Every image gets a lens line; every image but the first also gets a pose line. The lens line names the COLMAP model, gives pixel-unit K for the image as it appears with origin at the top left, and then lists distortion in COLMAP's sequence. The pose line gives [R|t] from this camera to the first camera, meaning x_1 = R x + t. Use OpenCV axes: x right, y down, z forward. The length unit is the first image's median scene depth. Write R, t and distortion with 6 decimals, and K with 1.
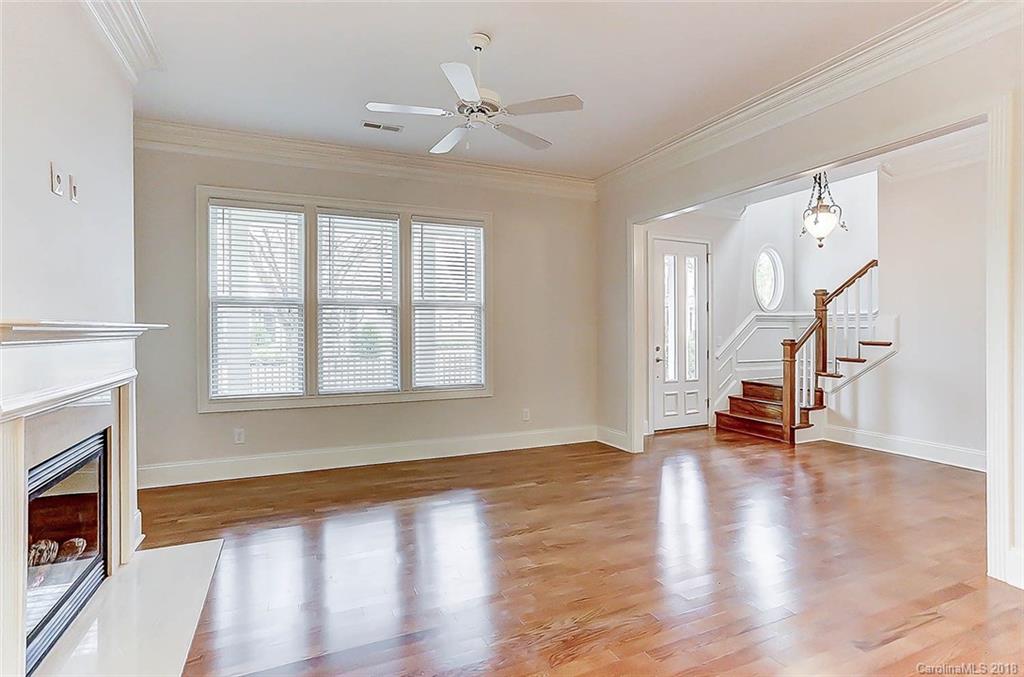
lens RADIAL K [[503.5, 0, 511.6], [0, 503.5, 327.3], [0, 0, 1]] dist [-0.022630, 0.001271]
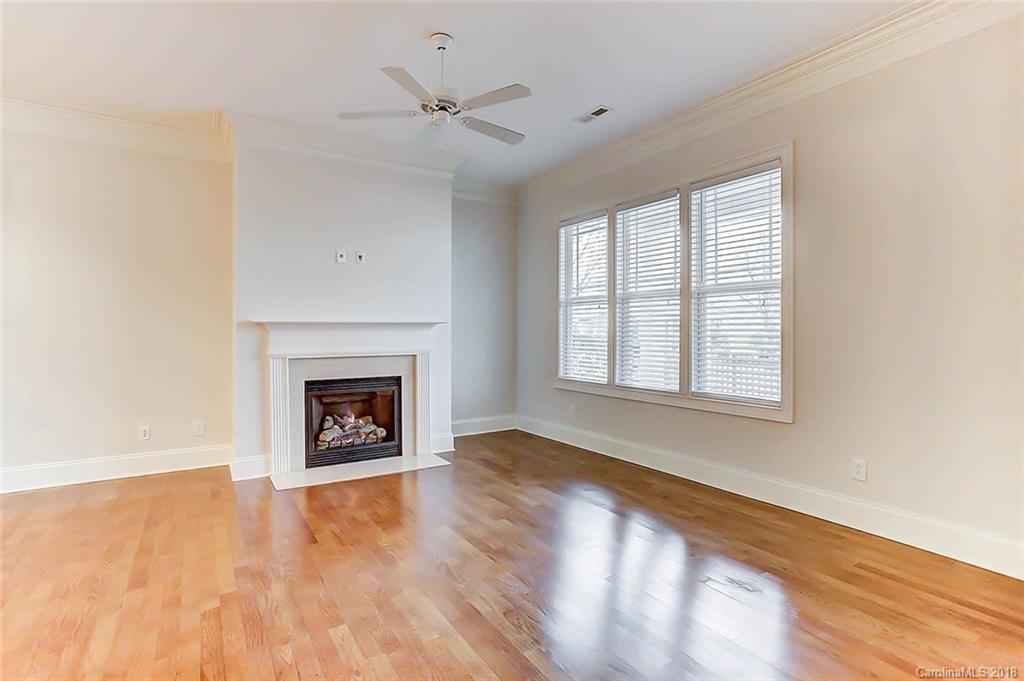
lens RADIAL K [[504.7, 0, 513.3], [0, 504.7, 332.9], [0, 0, 1]] dist [-0.047138, 0.033427]
pose [[0.149257, 0.006593, -0.988776, 0.583710], [0.008739, 0.999930, 0.007986, 0.013302], [0.988760, -0.009833, 0.149189, 0.595007]]
